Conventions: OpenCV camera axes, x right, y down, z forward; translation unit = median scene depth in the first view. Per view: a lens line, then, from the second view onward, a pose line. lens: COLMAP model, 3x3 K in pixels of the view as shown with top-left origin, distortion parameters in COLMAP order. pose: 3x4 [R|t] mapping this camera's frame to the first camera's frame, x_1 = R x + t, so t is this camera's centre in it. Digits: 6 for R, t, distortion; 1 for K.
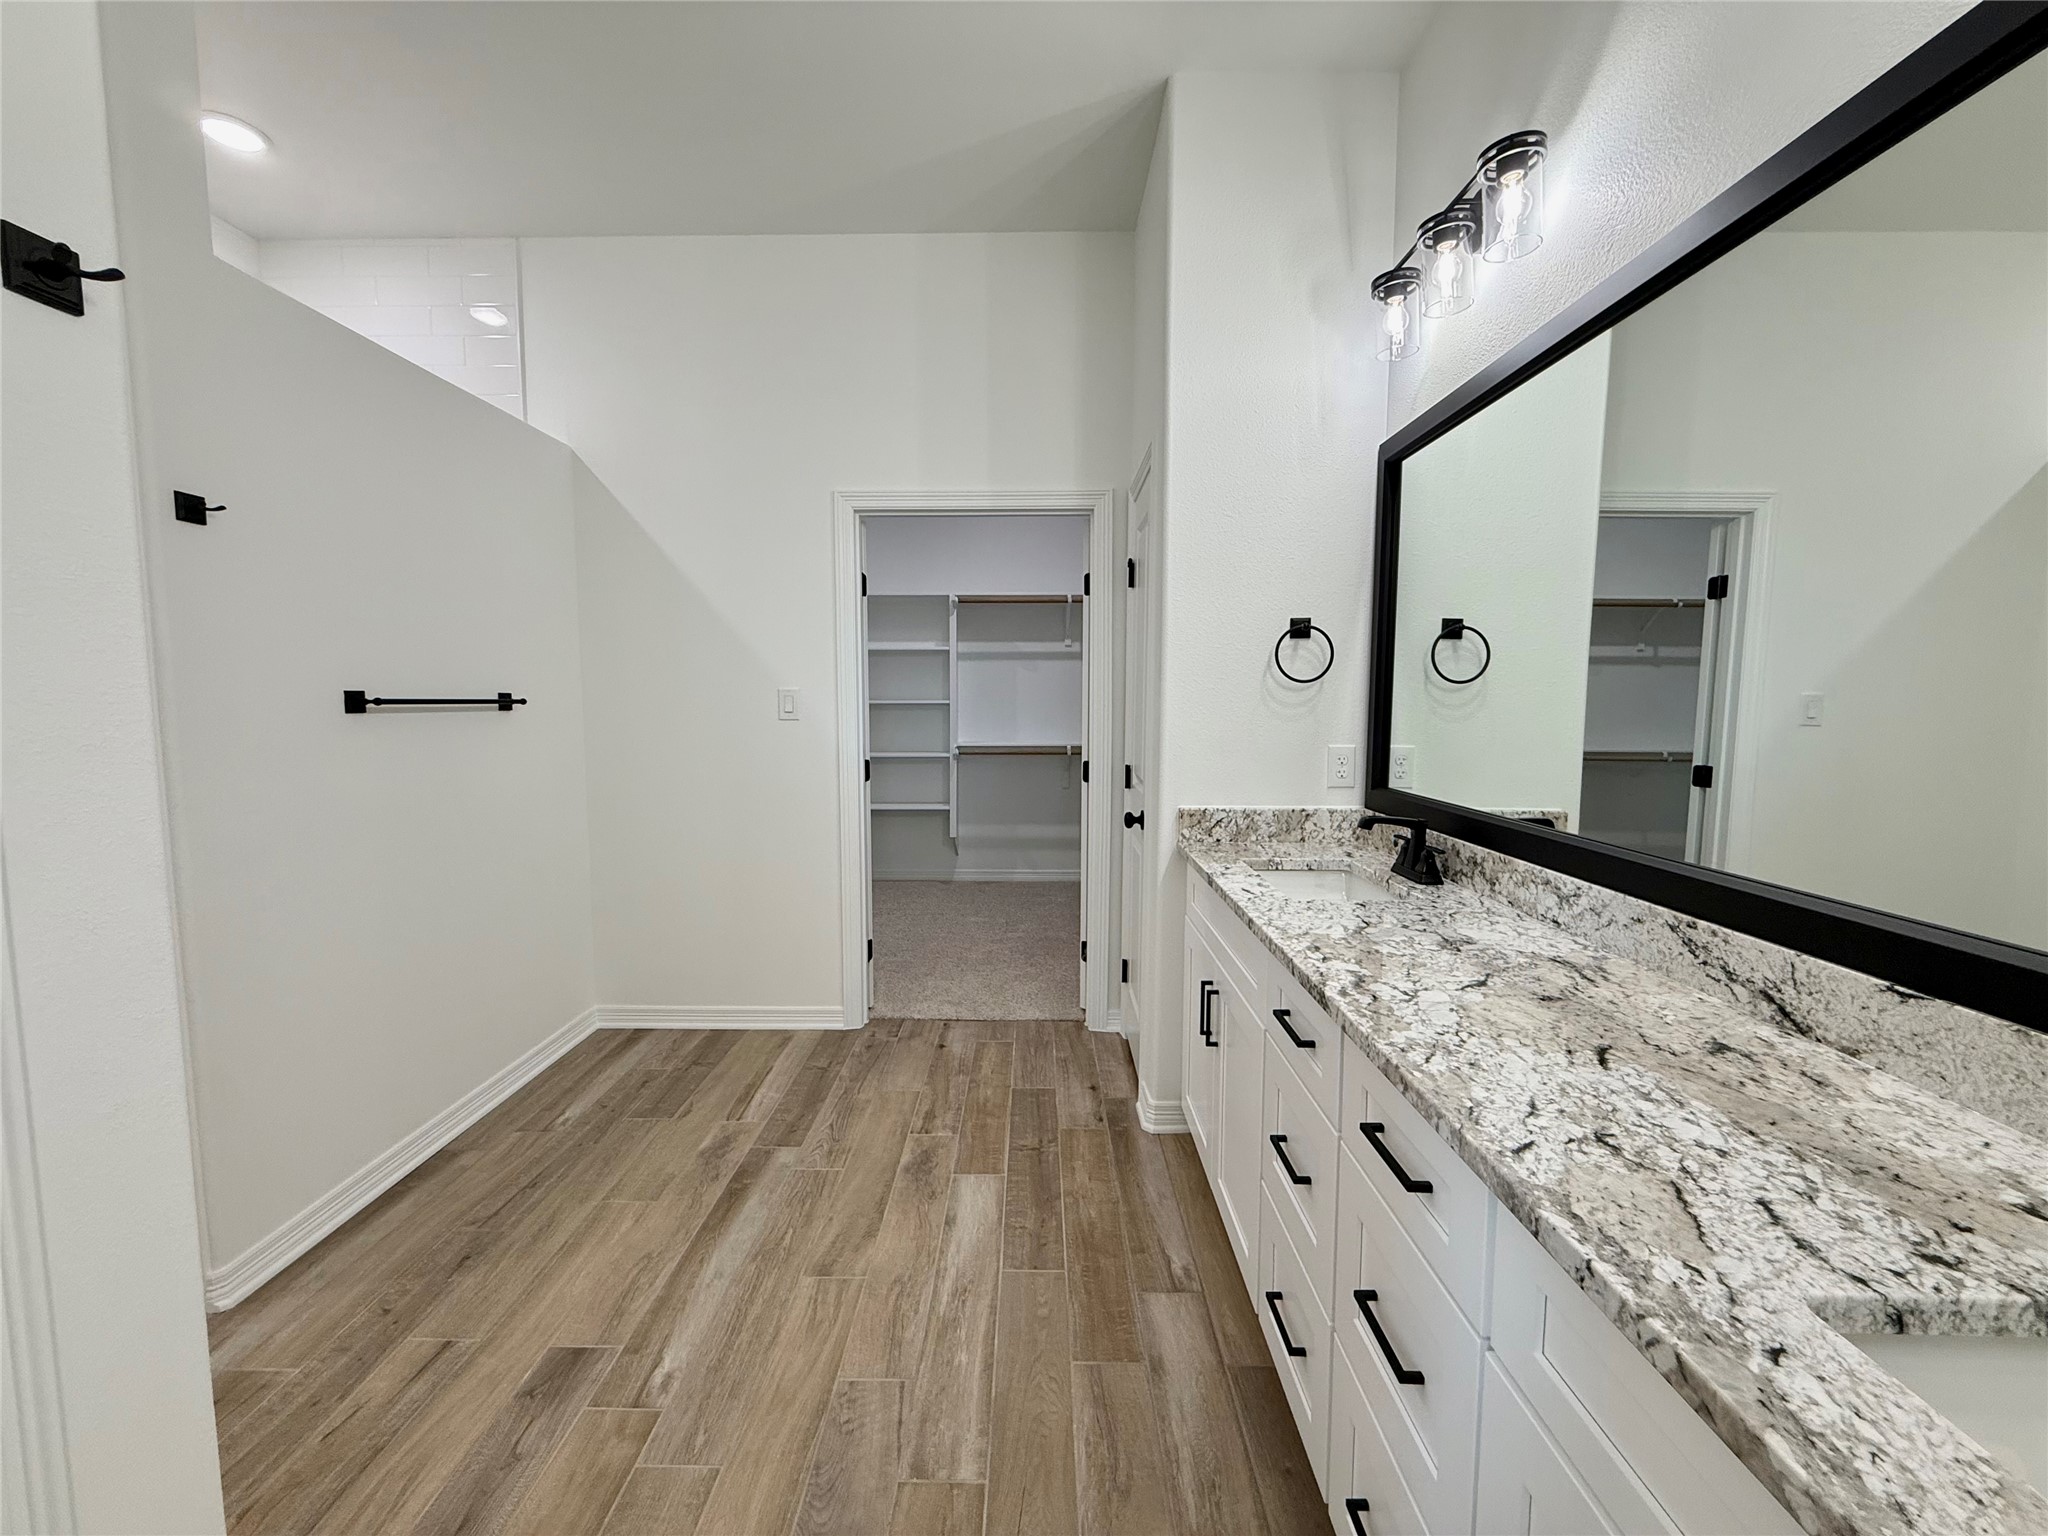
lens RADIAL K [[818.5, 0, 1022.2], [0, 818.5, 767.3], [0, 0, 1]] dist [-0.000108, 0.000148]
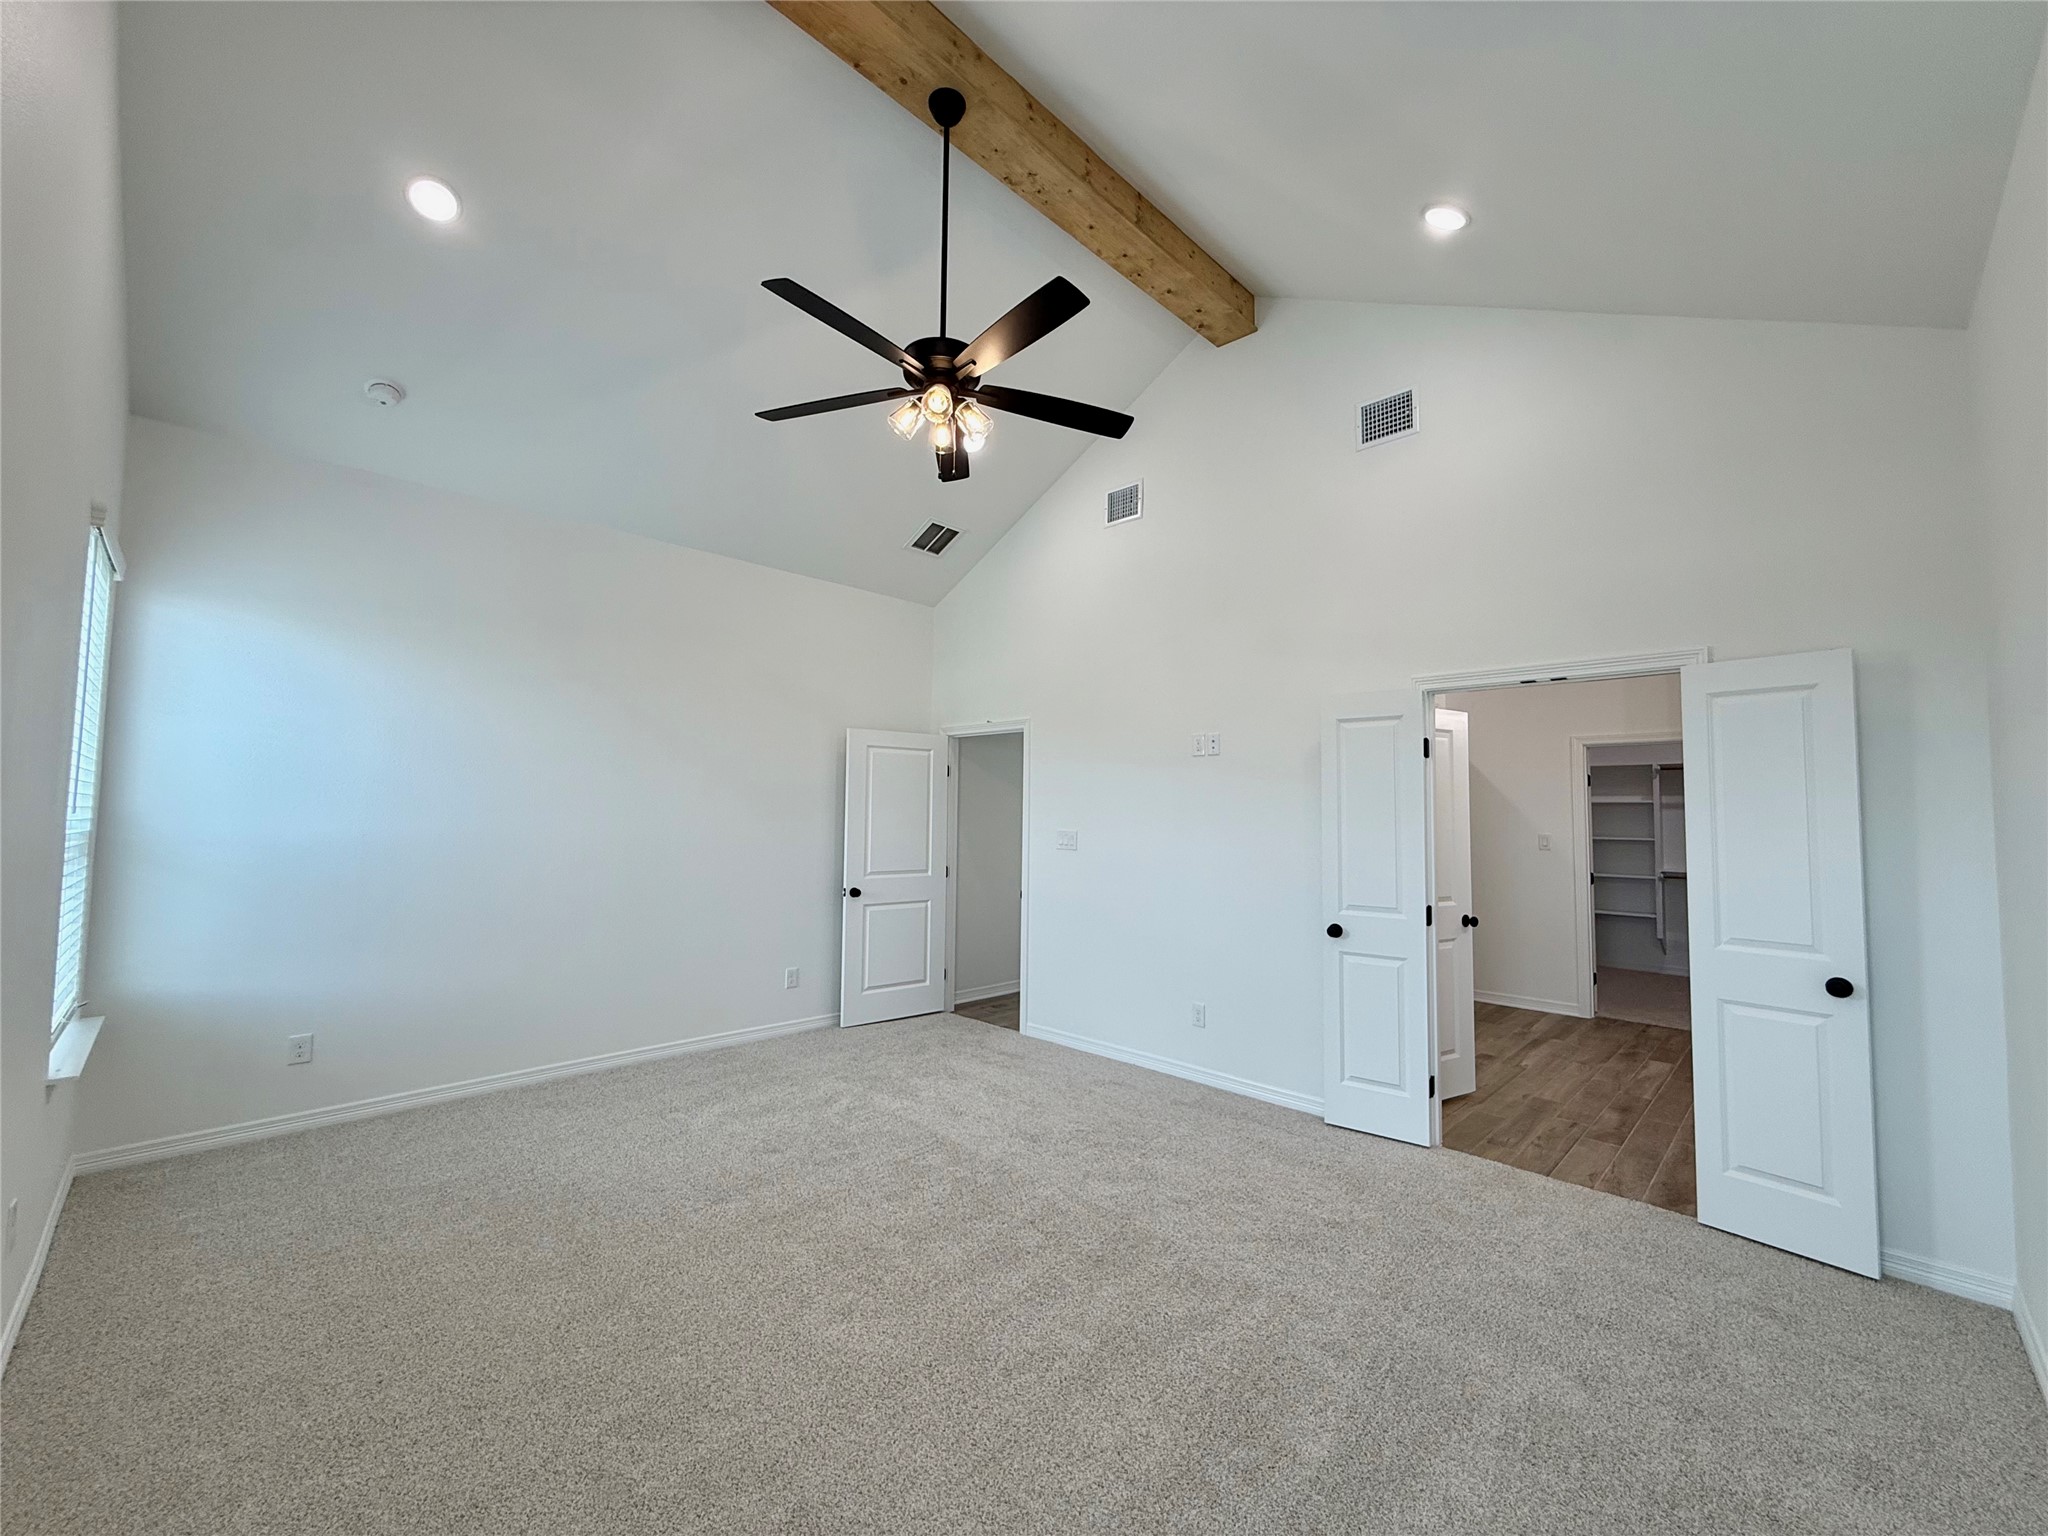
lens RADIAL K [[818.5, 0, 1022.4], [0, 818.5, 777.0], [0, 0, 1]] dist [-0.000108, 0.000148]
pose [[0.722461, -0.027885, -0.690849, 0.218941], [-0.067073, 0.991647, -0.110167, 0.089024], [0.688151, 0.125929, 0.714556, -1.646473]]
